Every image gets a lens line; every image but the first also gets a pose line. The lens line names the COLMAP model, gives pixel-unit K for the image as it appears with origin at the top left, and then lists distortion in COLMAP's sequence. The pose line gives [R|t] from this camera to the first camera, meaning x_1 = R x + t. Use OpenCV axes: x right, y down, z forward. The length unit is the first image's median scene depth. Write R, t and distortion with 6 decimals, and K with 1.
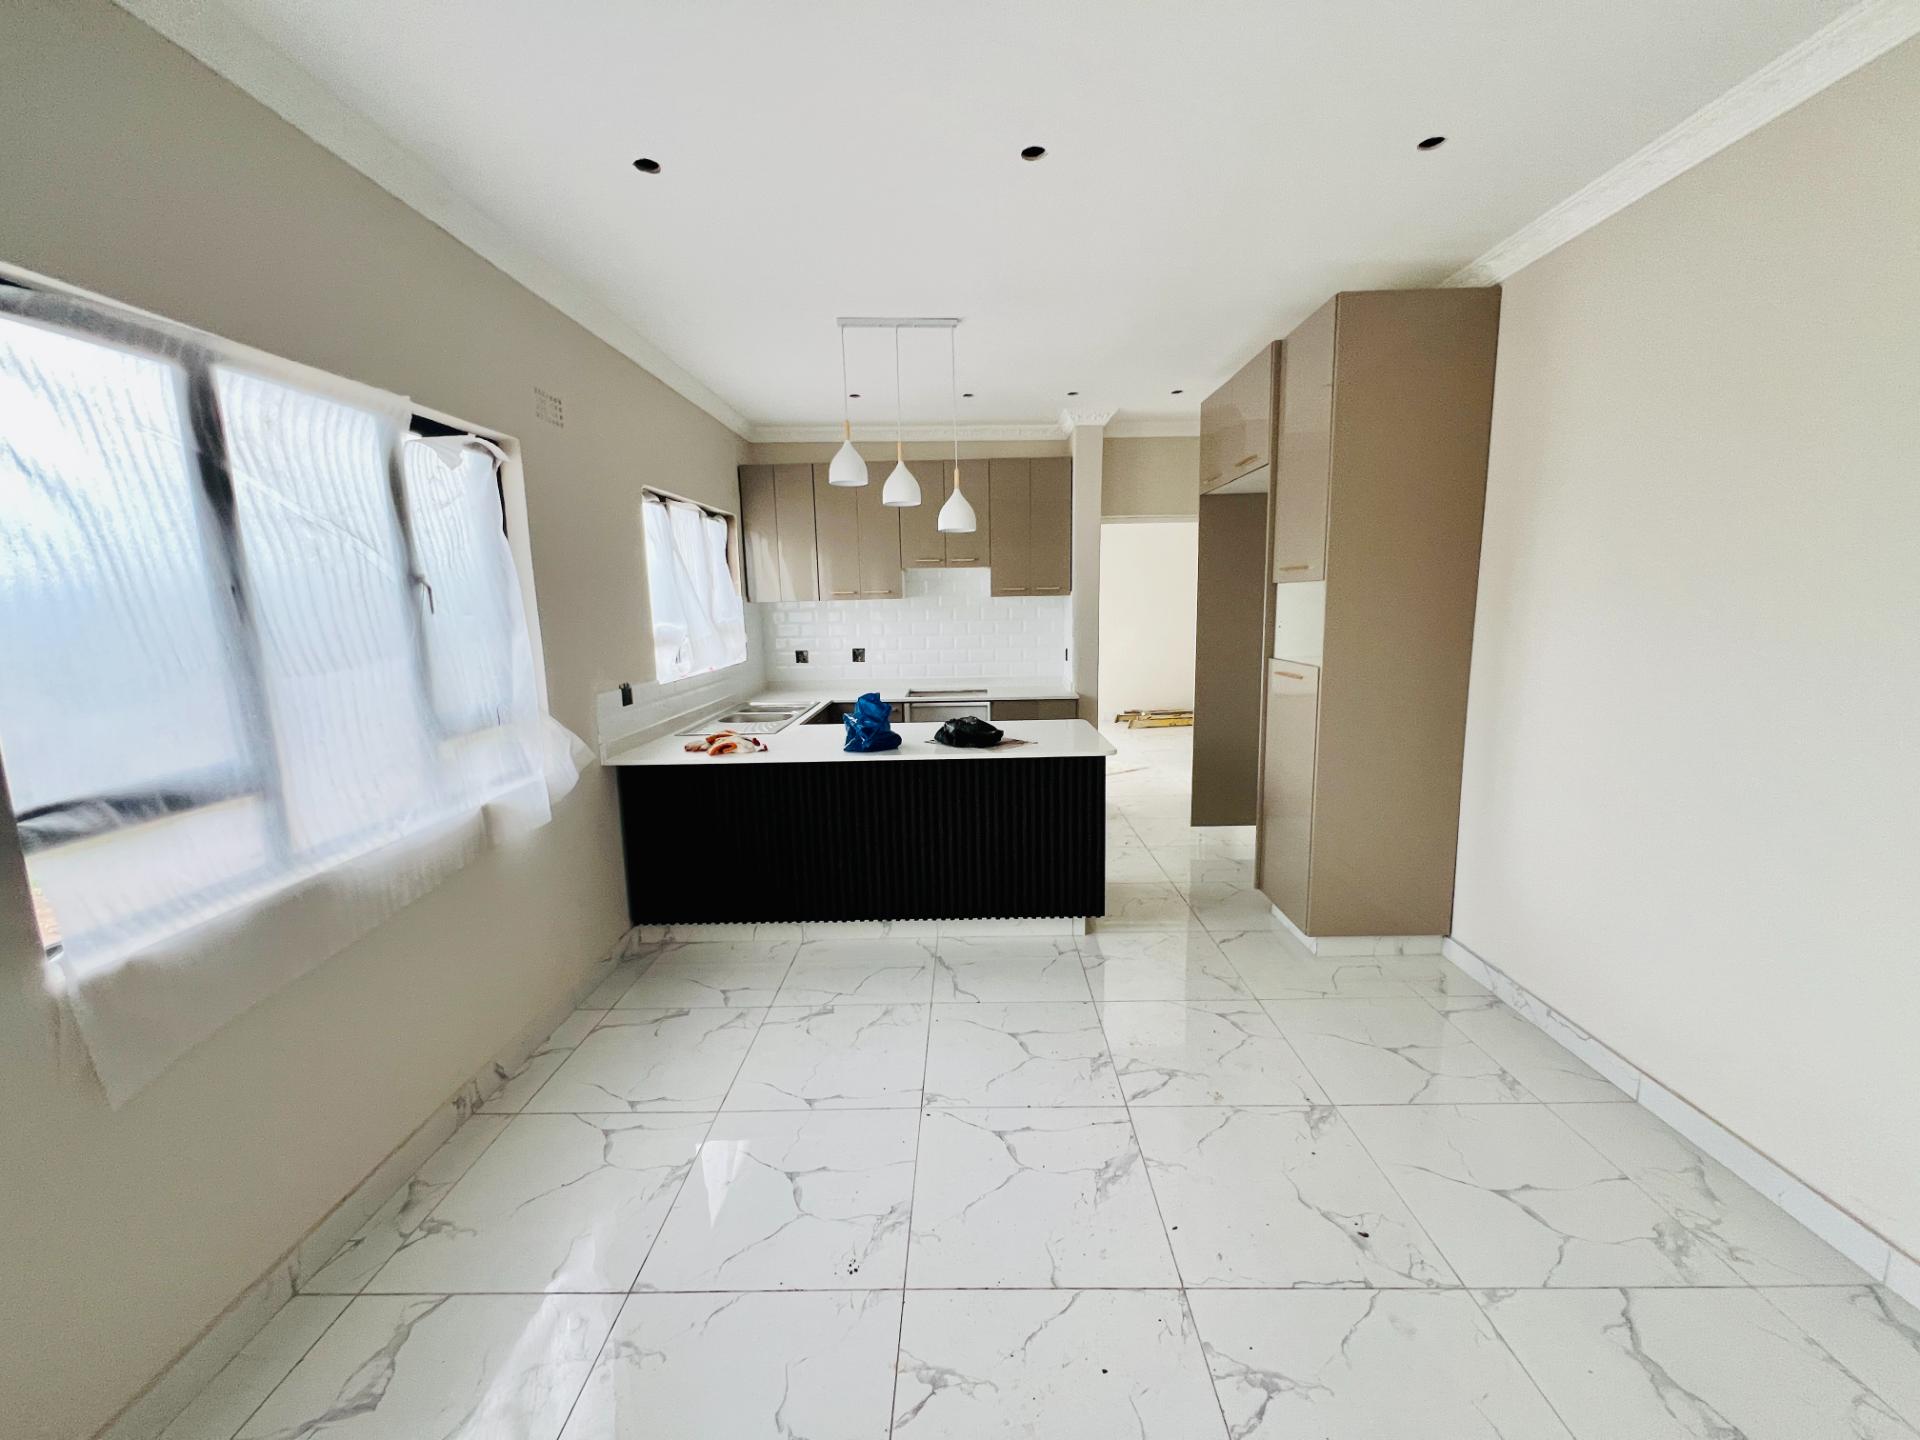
lens RADIAL K [[763.5, 0, 962.8], [0, 763.5, 718.0], [0, 0, 1]] dist [-0.002240, 0.000472]
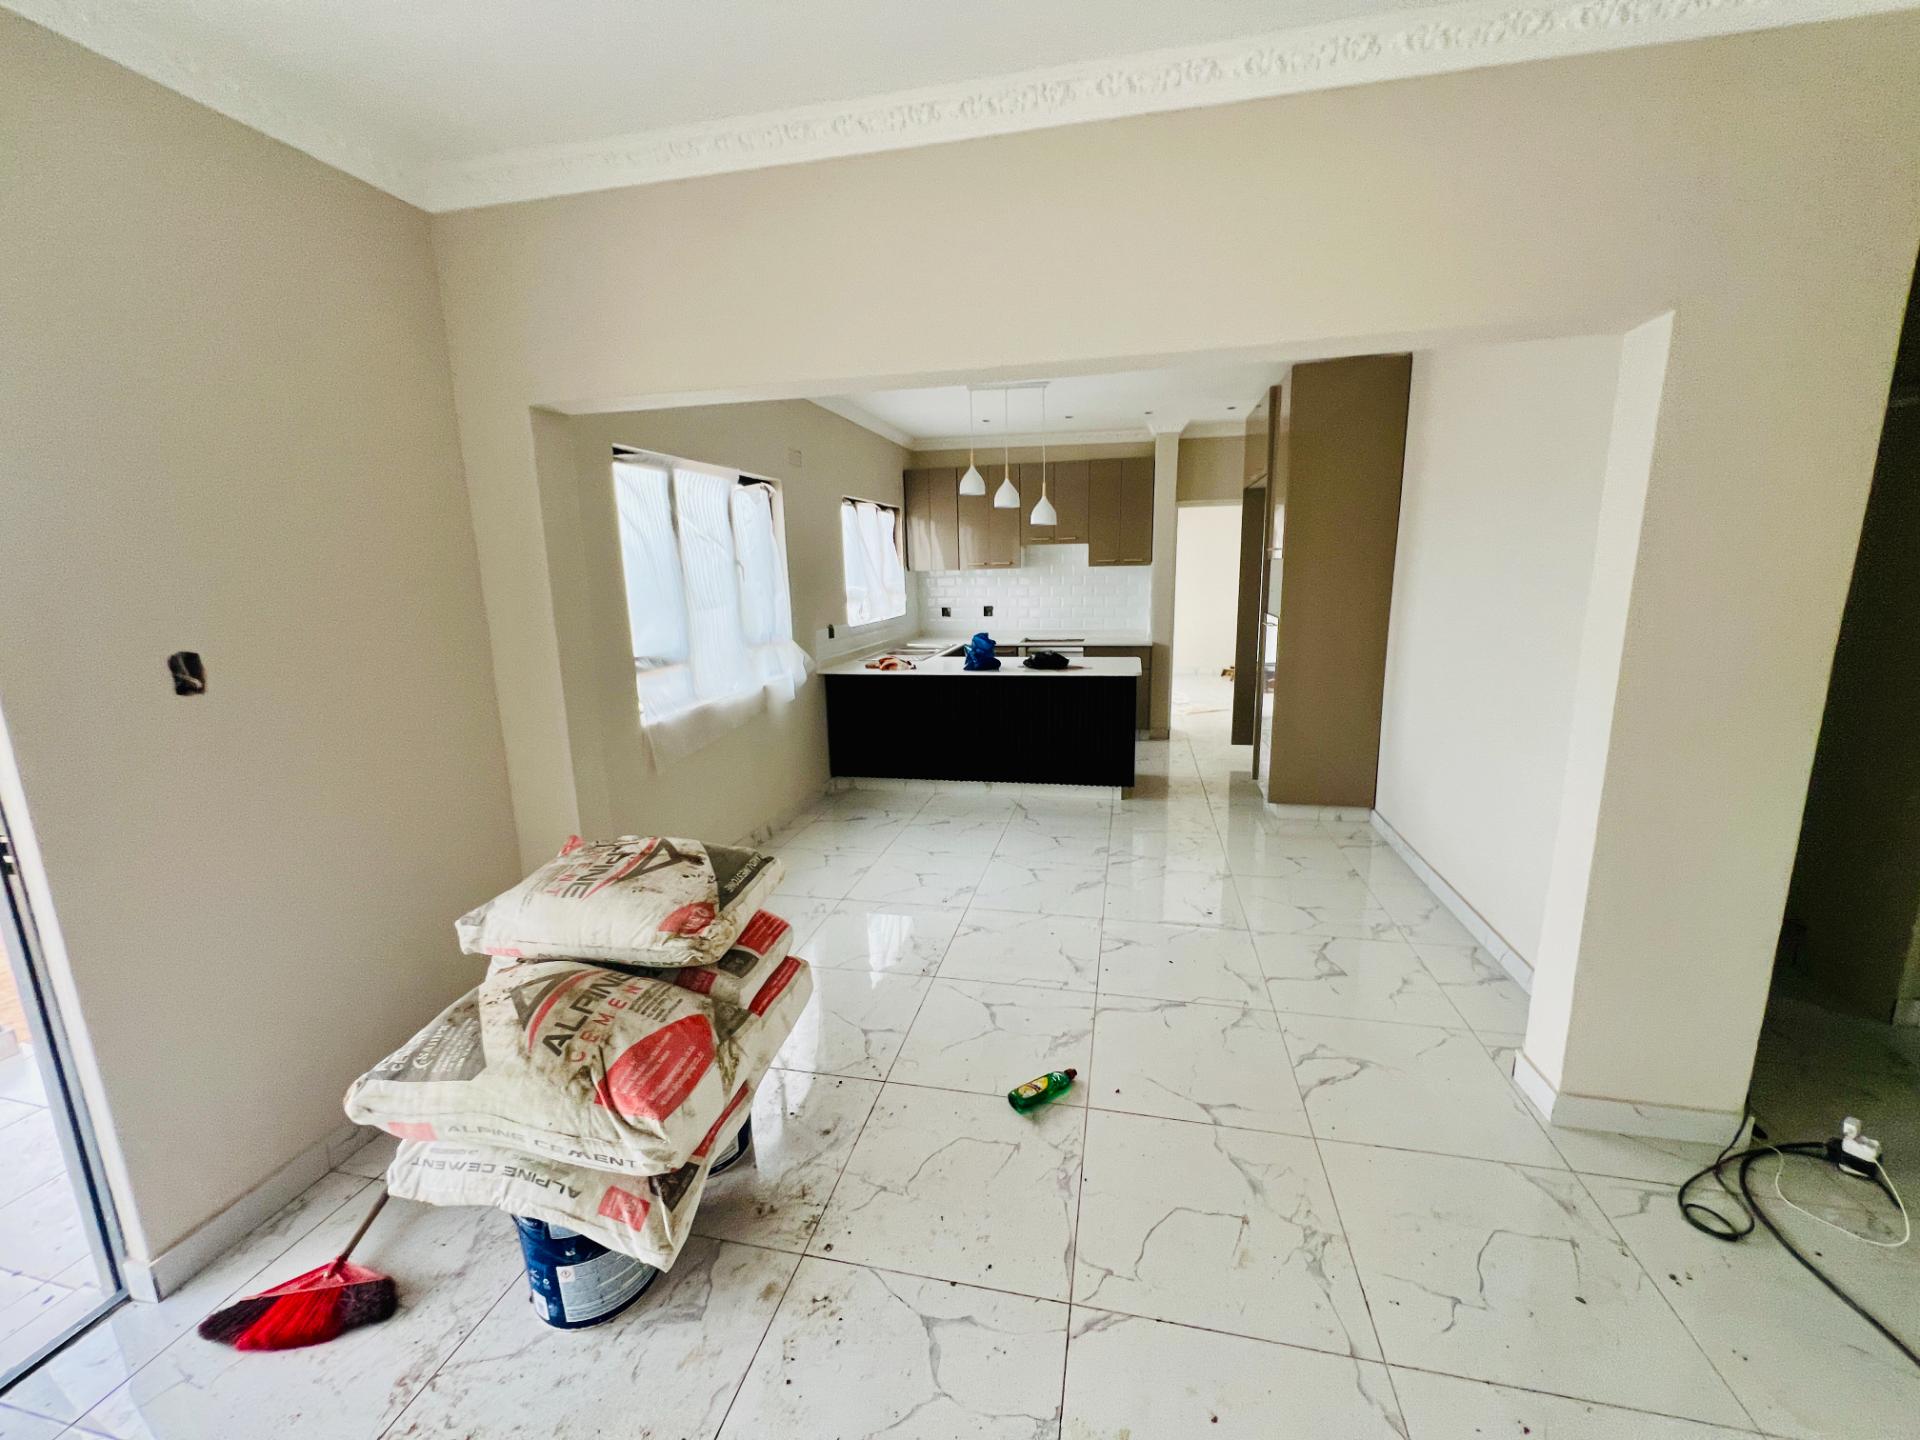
lens RADIAL K [[763.5, 0, 962.4], [0, 763.5, 716.7], [0, 0, 1]] dist [-0.002240, 0.000472]
pose [[0.978603, 0.037130, -0.202381, 0.137905], [-0.028016, 0.998468, 0.047713, 0.056116], [0.203843, -0.041022, 0.978144, -0.451454]]
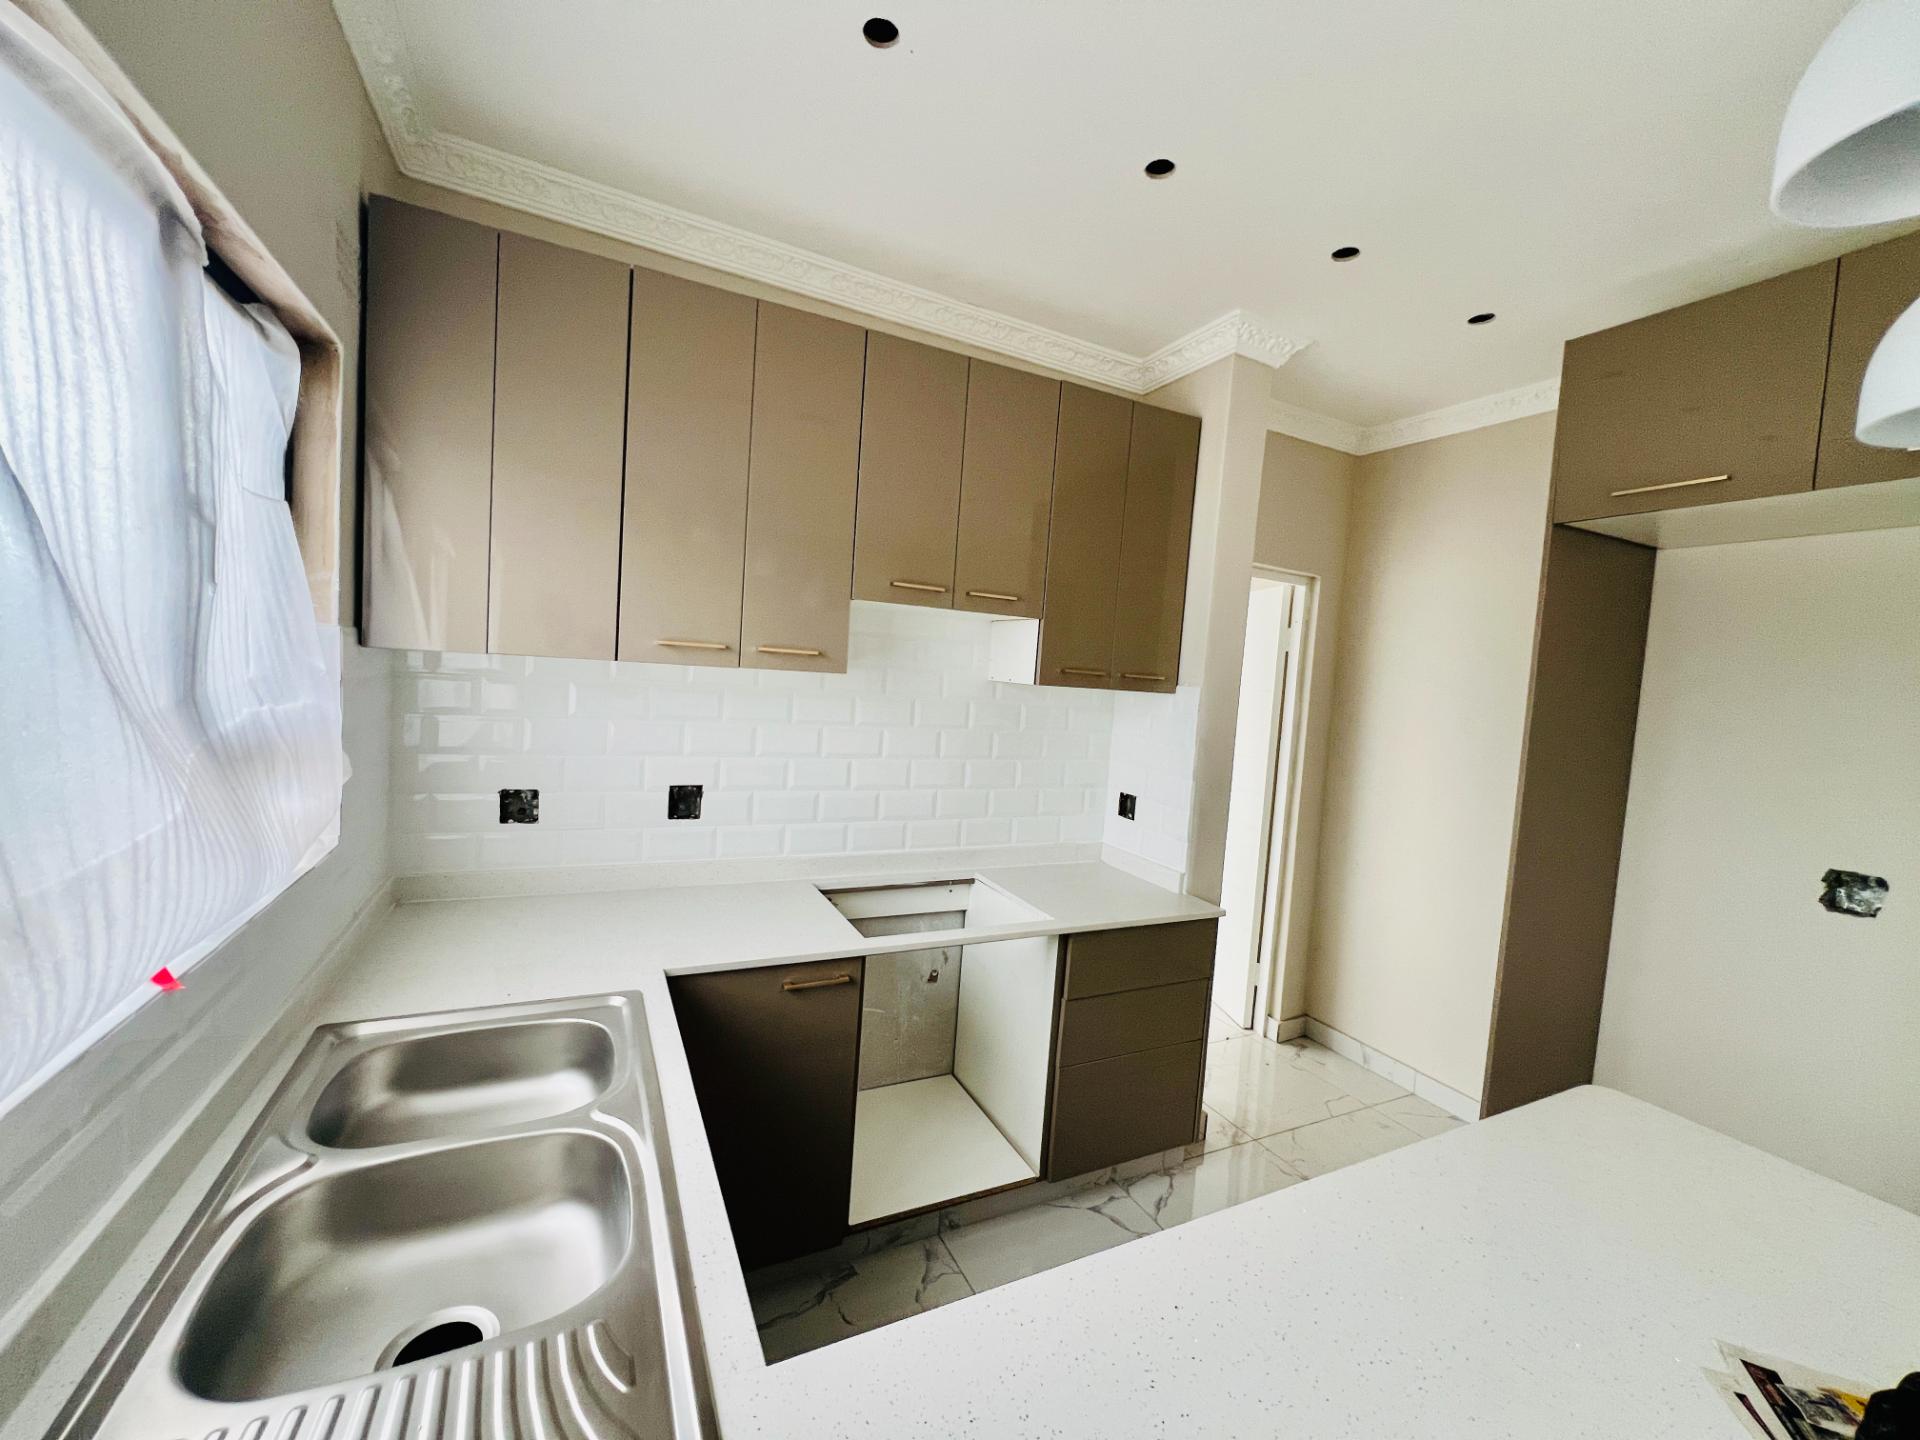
lens RADIAL K [[763.5, 0, 958.0], [0, 763.5, 715.8], [0, 0, 1]] dist [-0.002240, 0.000472]
pose [[0.891547, 0.053383, 0.449771, -0.282738], [-0.014515, 0.995887, -0.089430, -0.138989], [-0.452695, 0.073203, 0.888656, 0.865545]]
